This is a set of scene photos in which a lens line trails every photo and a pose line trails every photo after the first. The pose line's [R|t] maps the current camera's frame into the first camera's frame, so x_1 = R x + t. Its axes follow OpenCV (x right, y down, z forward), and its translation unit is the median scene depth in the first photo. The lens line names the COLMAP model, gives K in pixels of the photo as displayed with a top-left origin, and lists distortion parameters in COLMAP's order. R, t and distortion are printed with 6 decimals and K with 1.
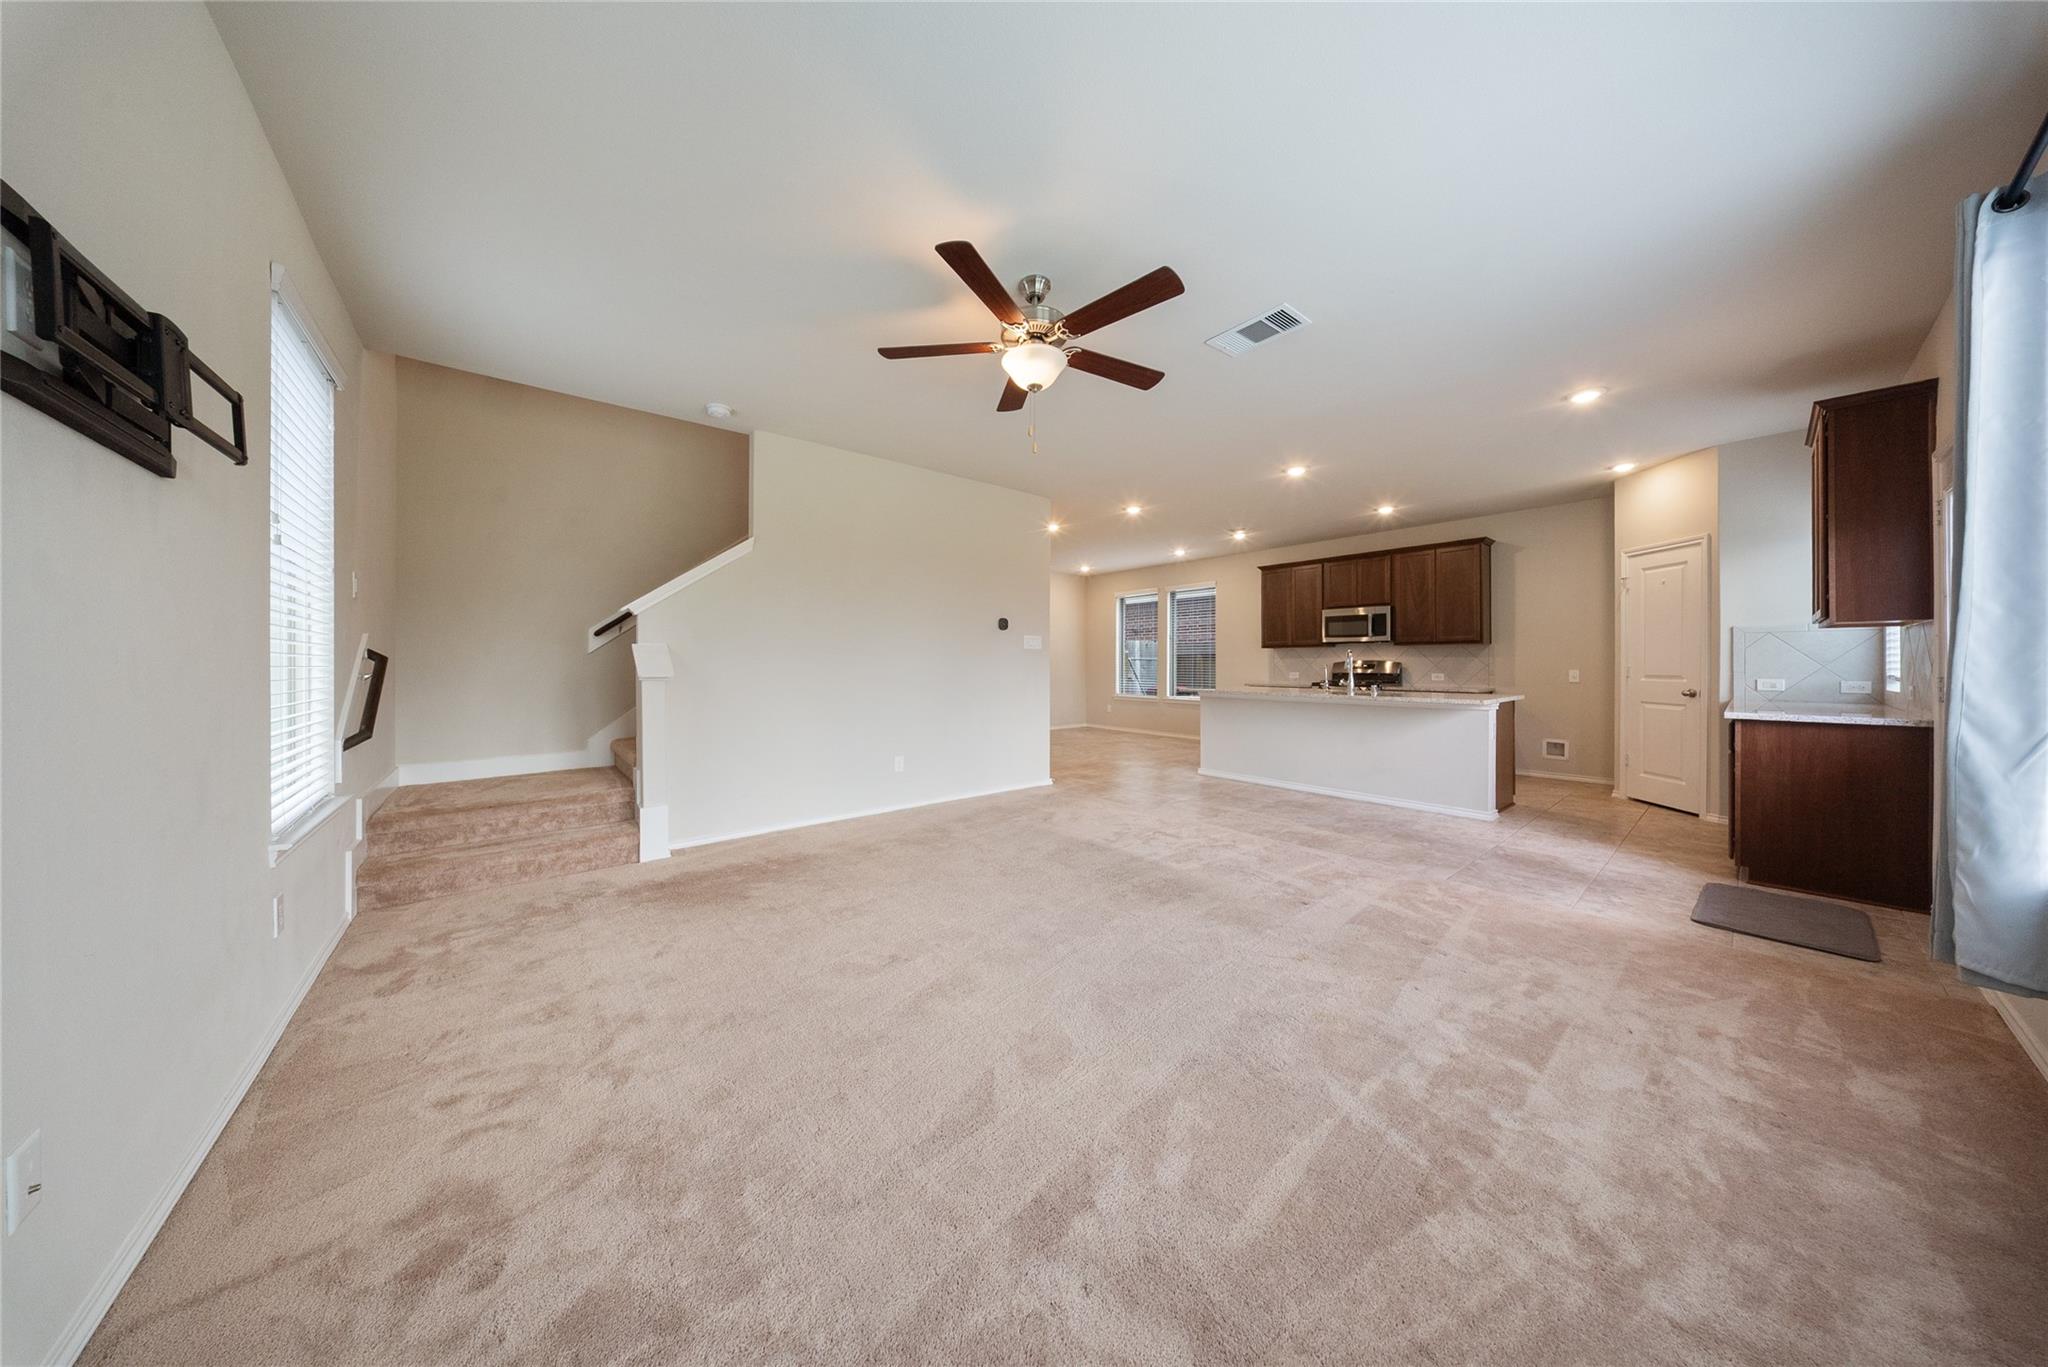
lens RADIAL K [[613.1, 0, 1005.6], [0, 613.1, 668.9], [0, 0, 1]] dist [-0.013284, -0.000024]
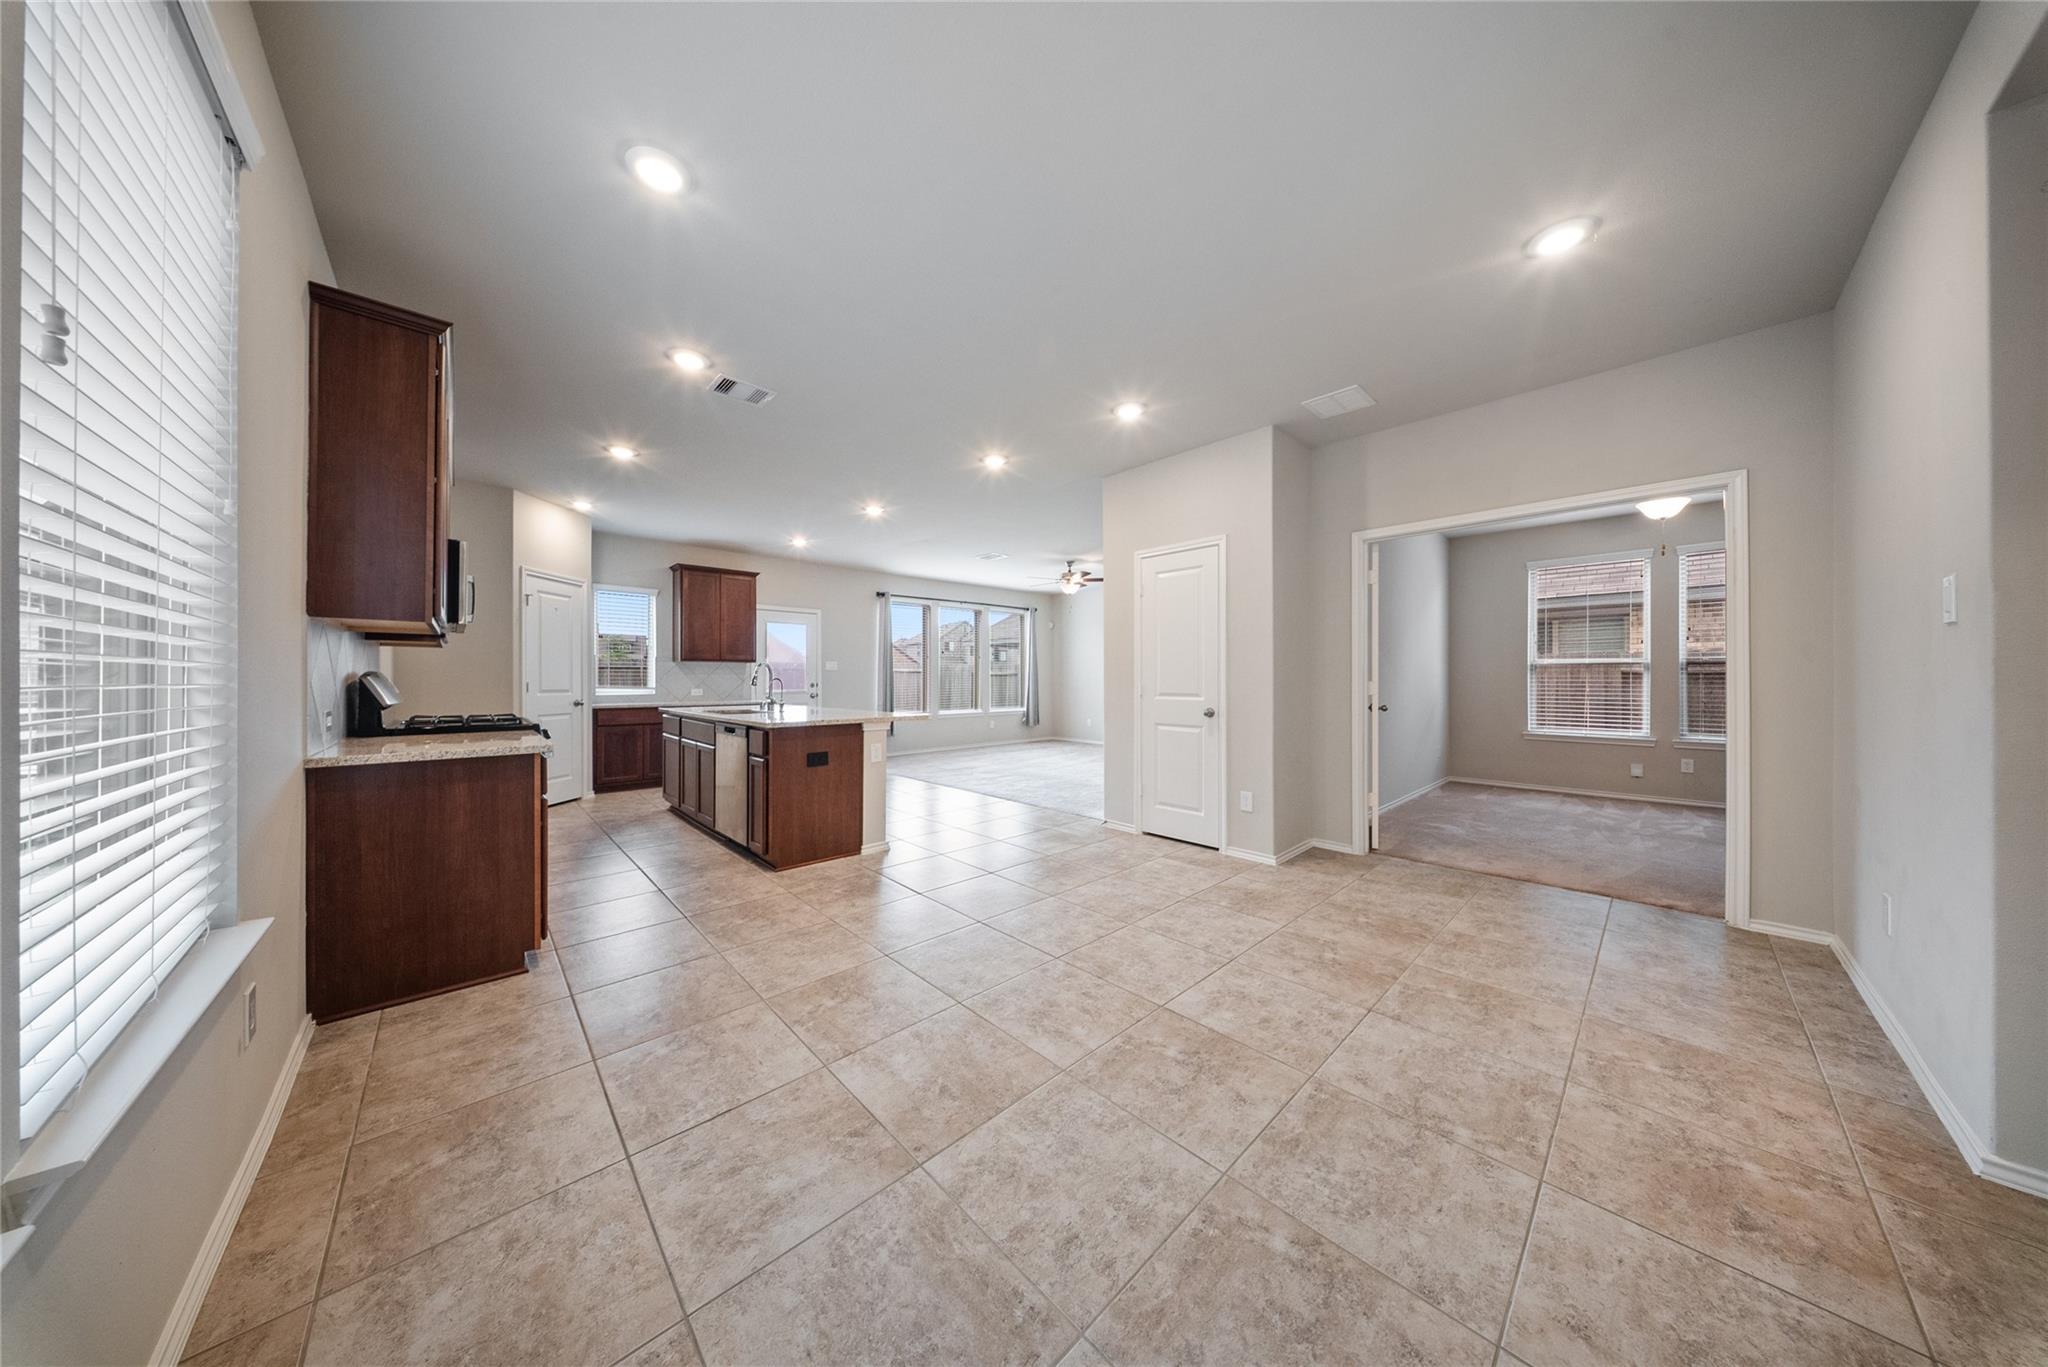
lens RADIAL K [[595.2, 0, 1019.5], [0, 595.2, 679.3], [0, 0, 1]] dist [-0.000363, -0.000037]
pose [[-0.995417, 0.001716, -0.095610, 0.216672], [0.000821, 0.999956, 0.009397, -0.013535], [0.095622, 0.009275, -0.995375, 1.509378]]
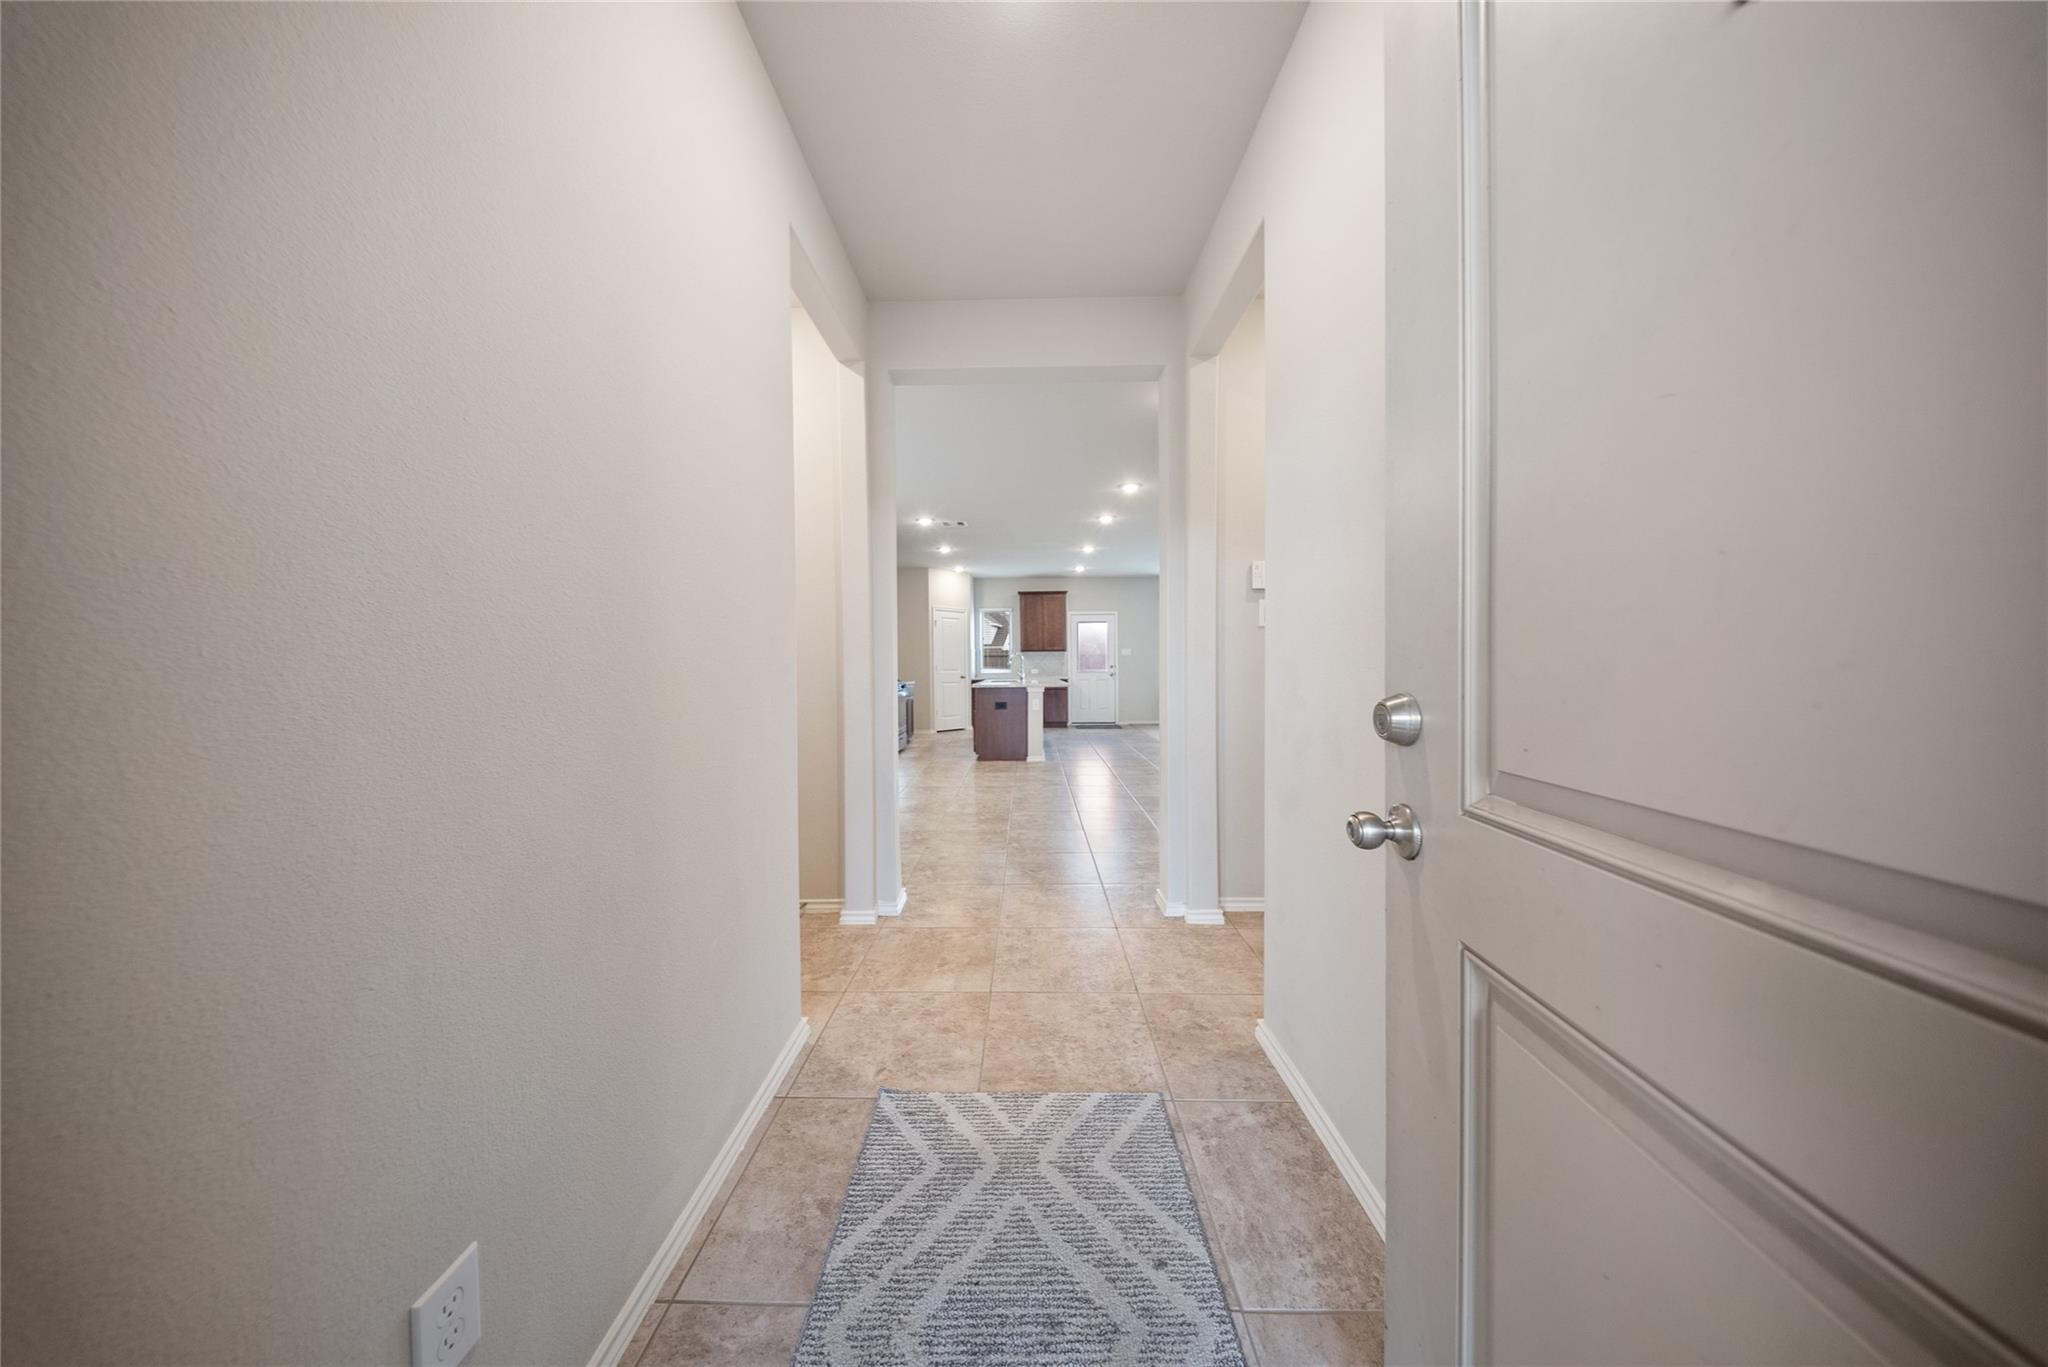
lens RADIAL K [[595.2, 0, 1019.5], [0, 595.2, 679.3], [0, 0, 1]] dist [-0.000363, -0.000037]
pose [[-0.781932, -0.005606, 0.623338, -0.287893], [0.016382, 0.999429, 0.029538, -0.009597], [-0.623148, 0.033309, -0.781394, 1.709984]]
